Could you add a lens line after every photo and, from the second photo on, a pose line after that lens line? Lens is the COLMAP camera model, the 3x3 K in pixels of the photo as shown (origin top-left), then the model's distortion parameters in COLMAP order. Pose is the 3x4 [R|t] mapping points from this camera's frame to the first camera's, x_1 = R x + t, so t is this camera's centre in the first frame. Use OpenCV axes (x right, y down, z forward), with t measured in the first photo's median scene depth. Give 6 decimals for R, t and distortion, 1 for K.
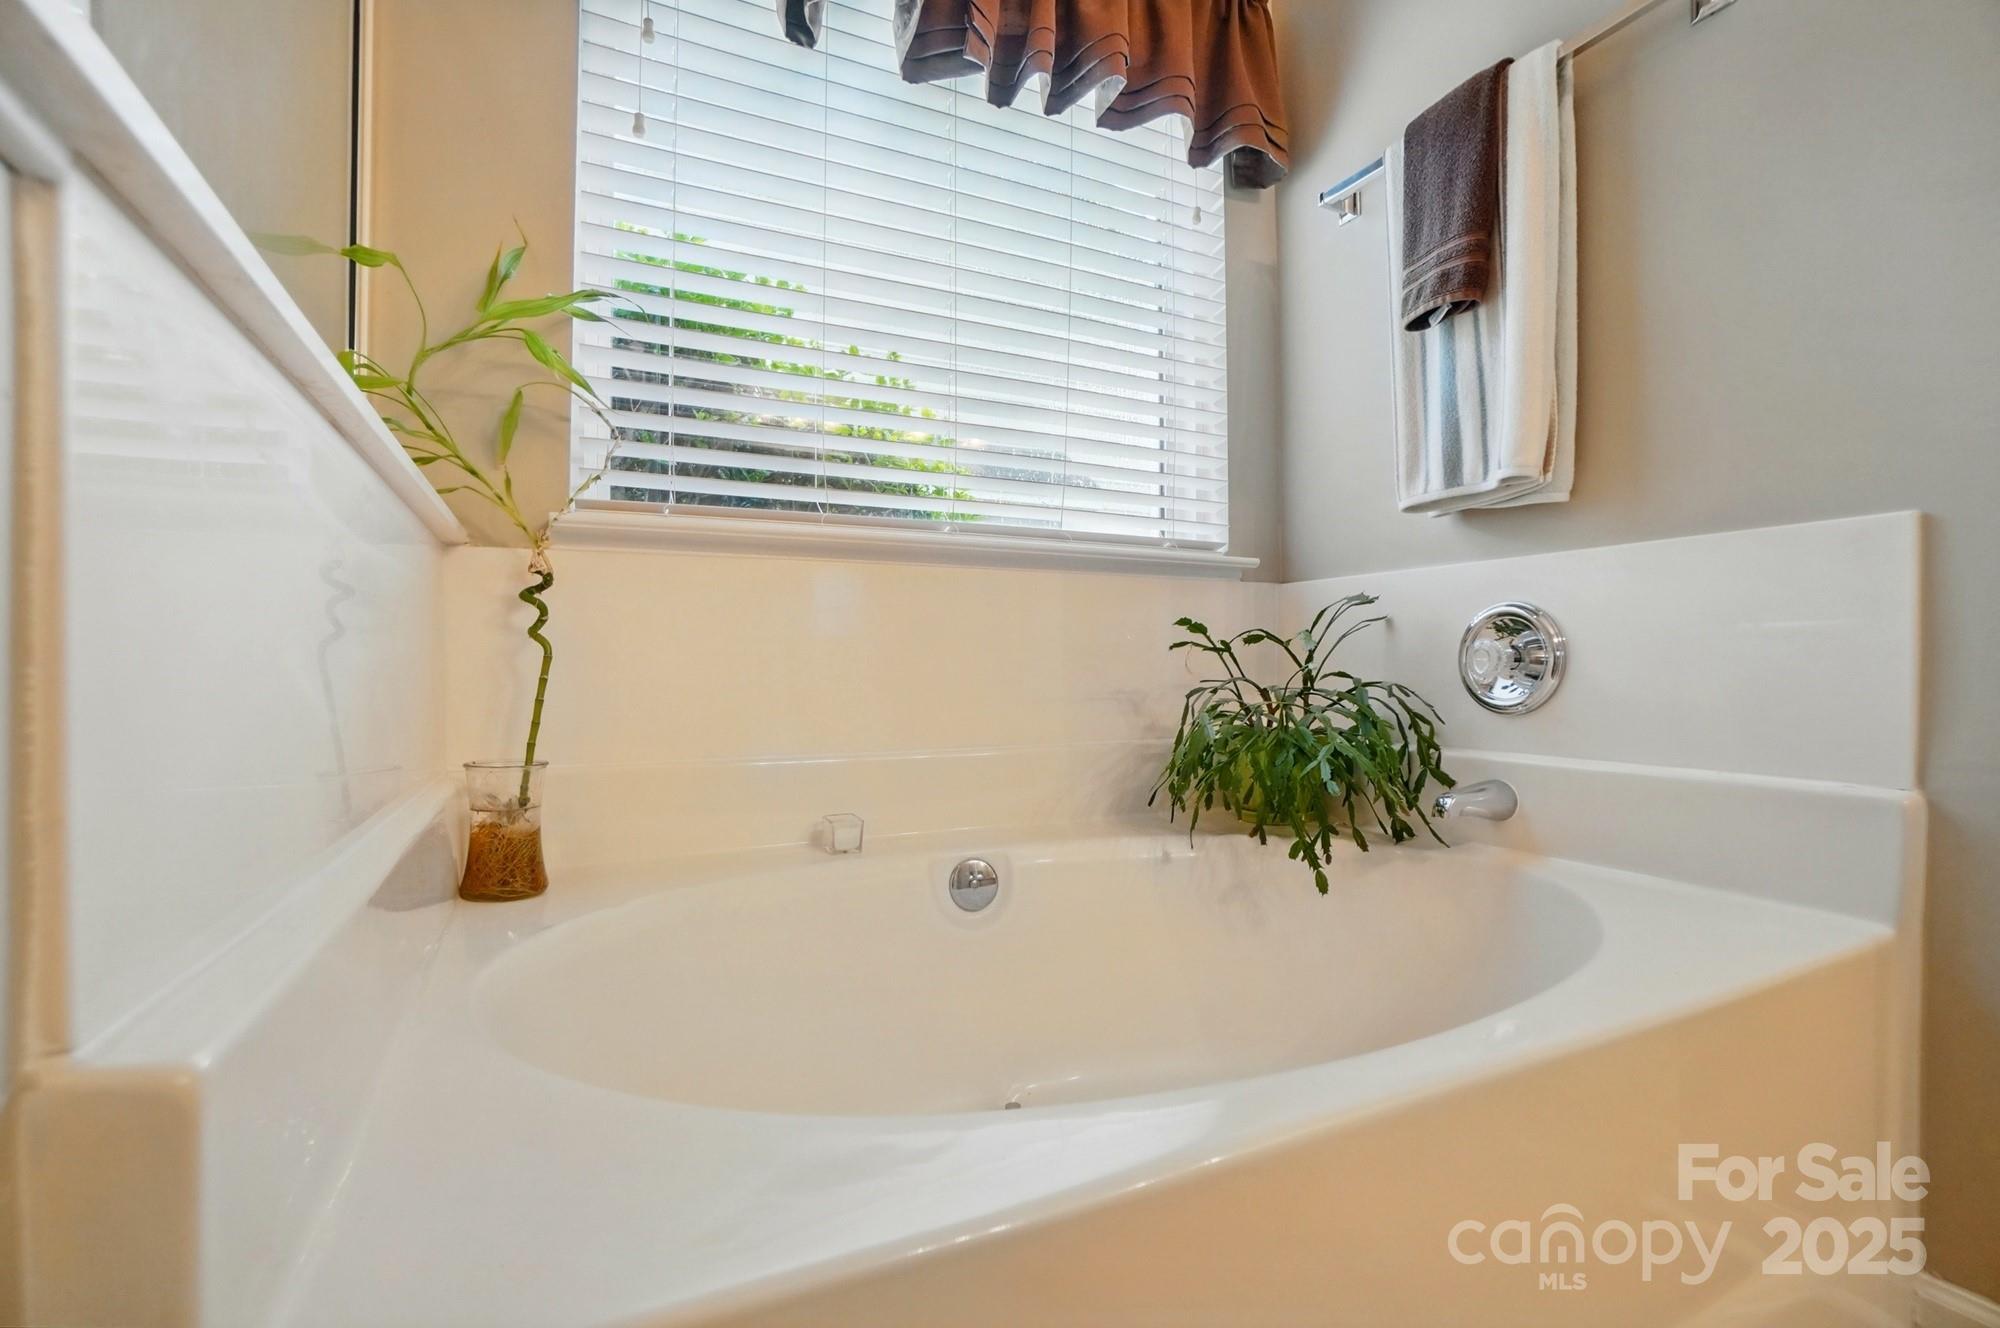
lens RADIAL K [[914.0, 0, 1015.6], [0, 914.0, 651.2], [0, 0, 1]] dist [-0.061901, 0.023666]
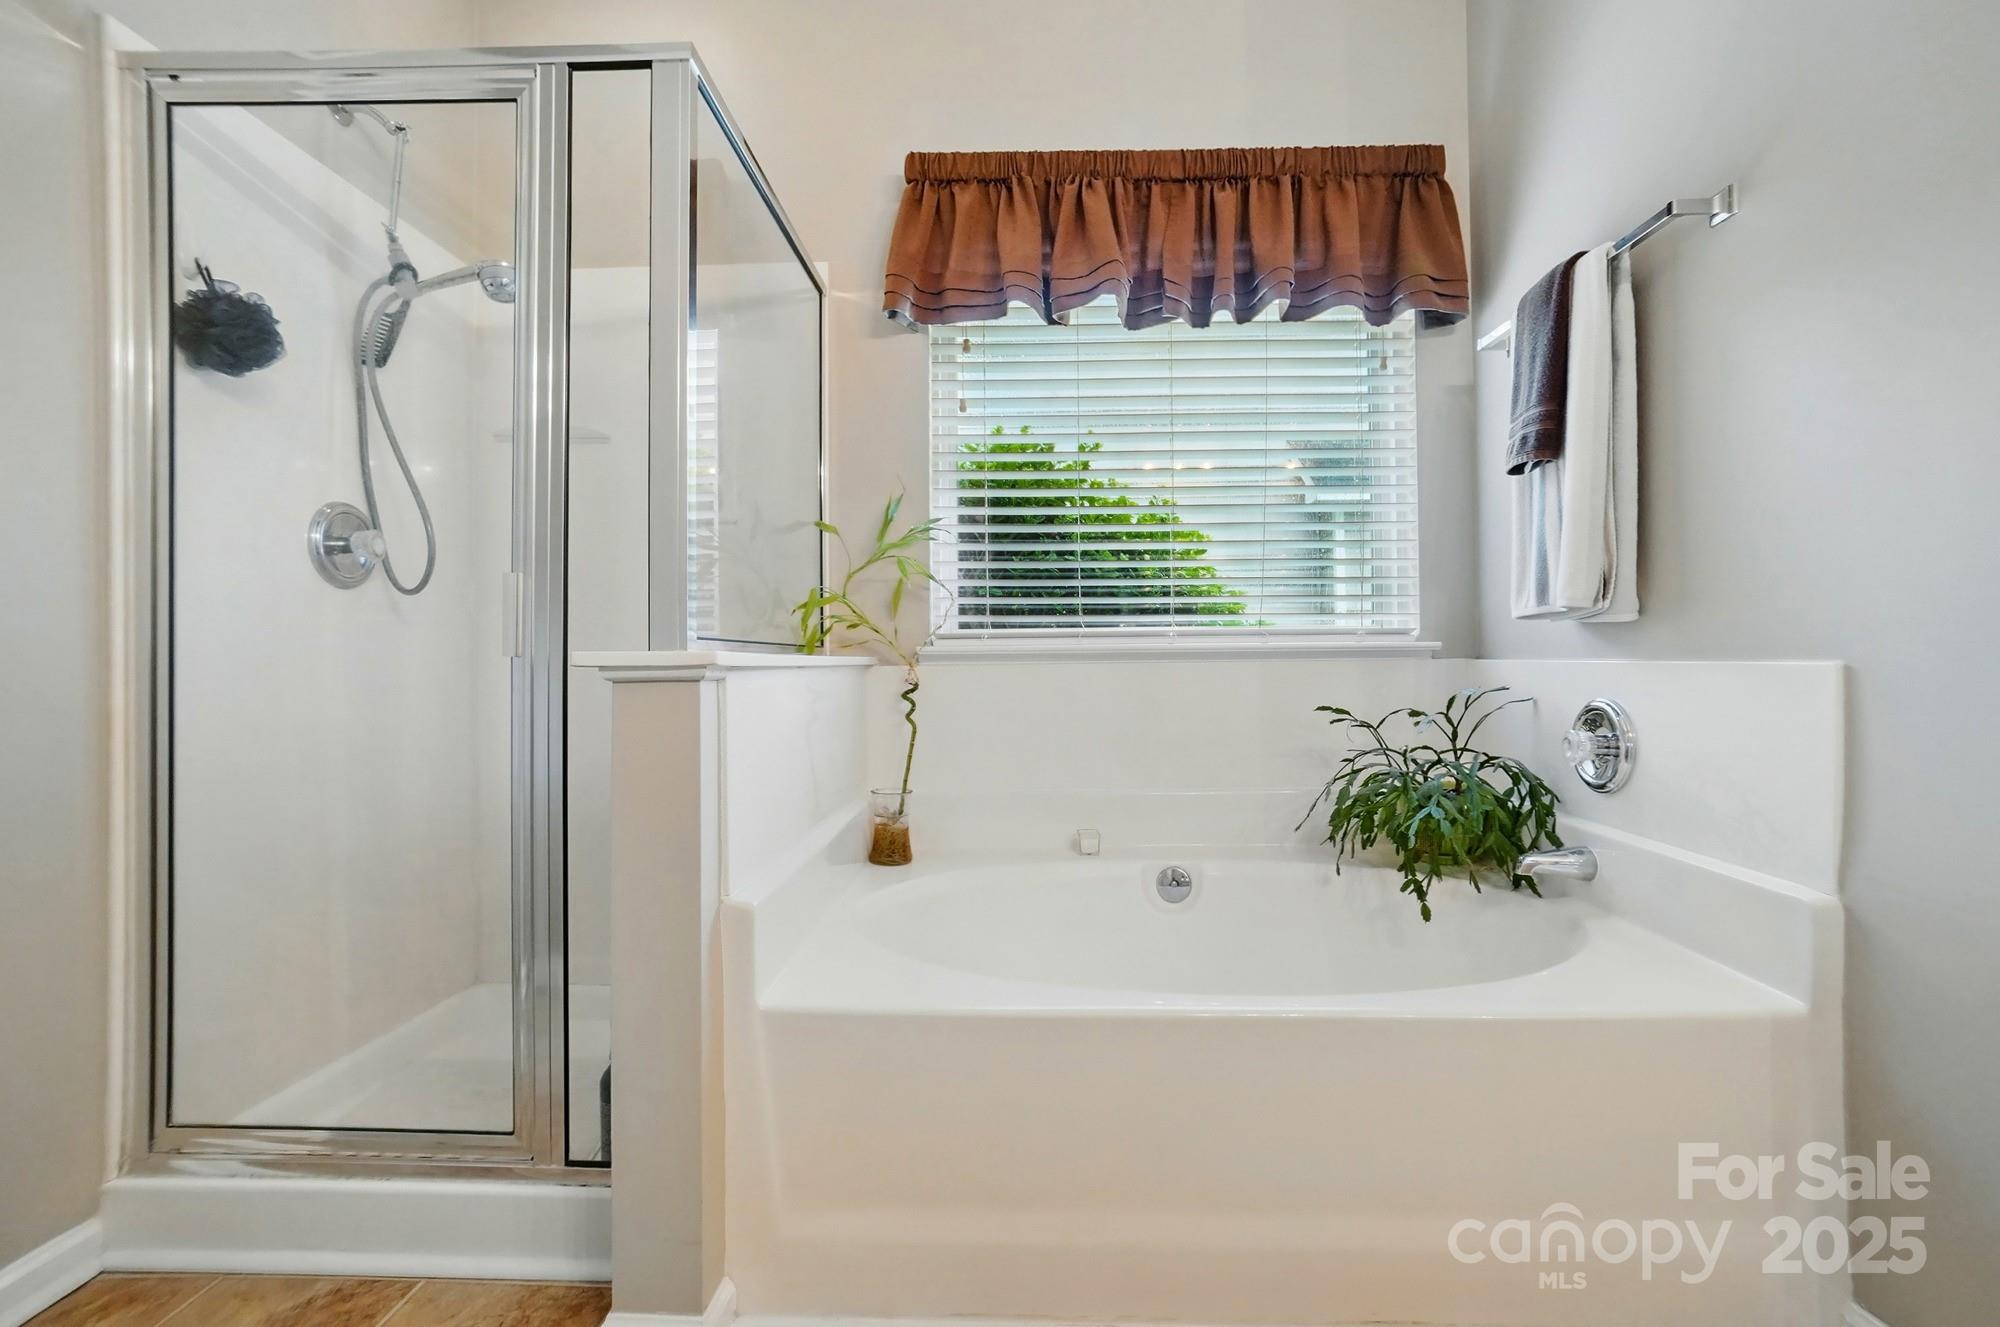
lens RADIAL K [[914.0, 0, 1015.6], [0, 914.0, 650.7], [0, 0, 1]] dist [-0.061901, 0.023666]
pose [[0.881296, -0.005063, -0.472537, 0.438224], [0.010907, 0.999894, 0.009627, -0.143475], [0.472439, -0.013638, 0.881258, -0.426971]]
